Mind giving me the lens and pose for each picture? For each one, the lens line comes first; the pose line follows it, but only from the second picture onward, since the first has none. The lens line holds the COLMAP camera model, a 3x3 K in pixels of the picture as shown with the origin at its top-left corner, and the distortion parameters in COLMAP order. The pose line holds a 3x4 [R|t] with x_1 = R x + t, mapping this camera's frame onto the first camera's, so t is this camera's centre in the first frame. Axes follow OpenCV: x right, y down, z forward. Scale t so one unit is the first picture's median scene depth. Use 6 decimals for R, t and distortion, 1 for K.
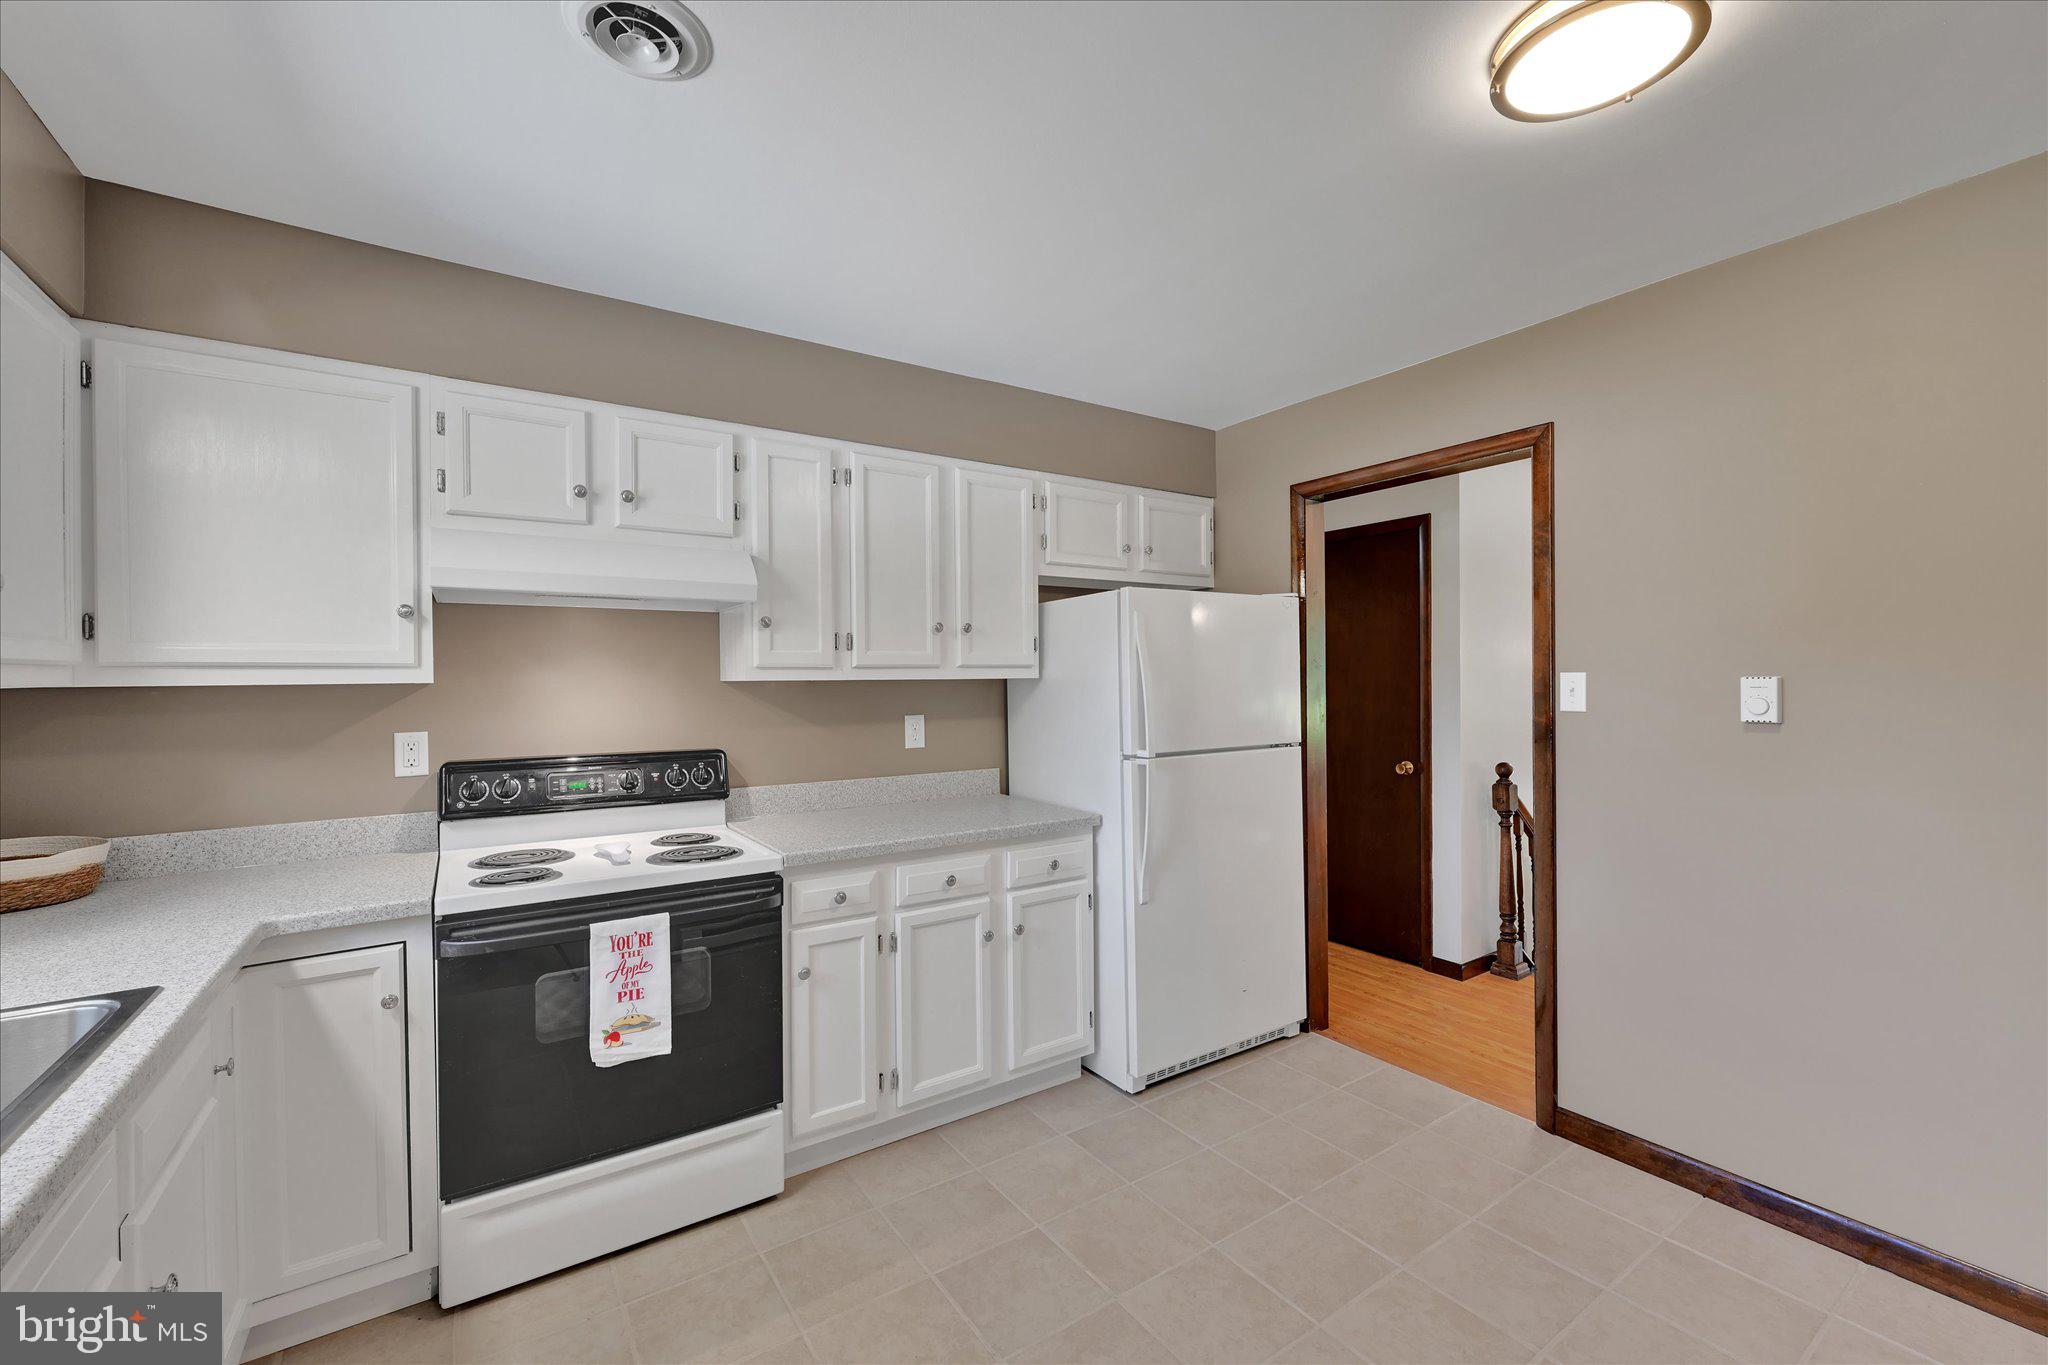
lens RADIAL K [[846.8, 0, 1026.2], [0, 846.8, 682.6], [0, 0, 1]] dist [-0.000662, -0.000139]
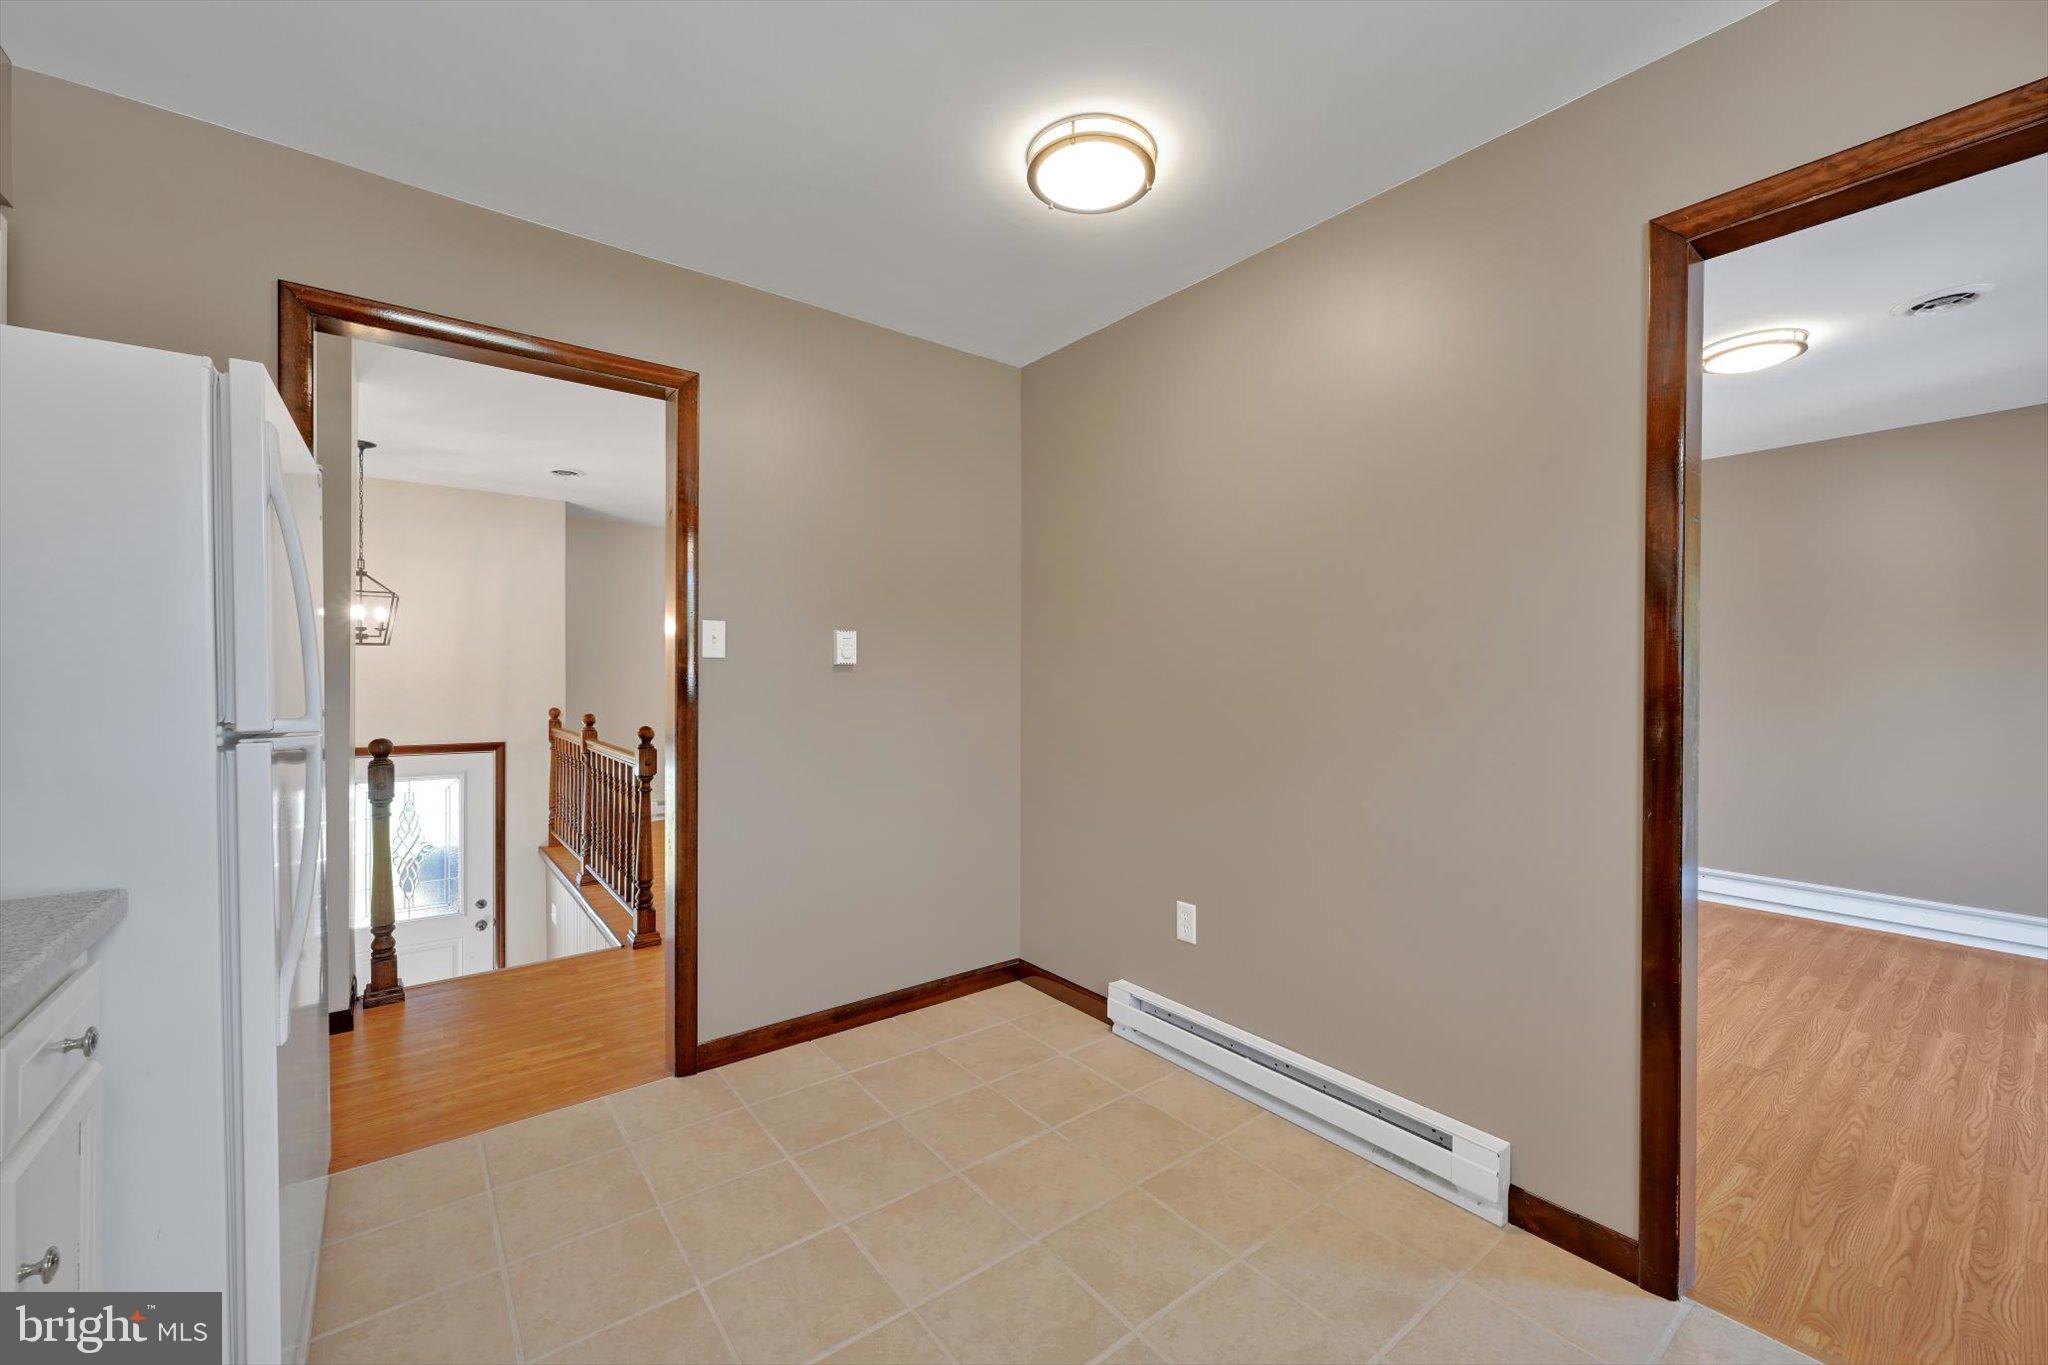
lens RADIAL K [[802.6, 0, 1024.6], [0, 802.6, 683.1], [0, 0, 1]] dist [0.001043, -0.000025]
pose [[-0.067627, 0.003222, 0.997705, -0.364414], [0.004153, 0.999987, -0.002947, 0.067652], [-0.997702, 0.003944, -0.067639, 0.660178]]
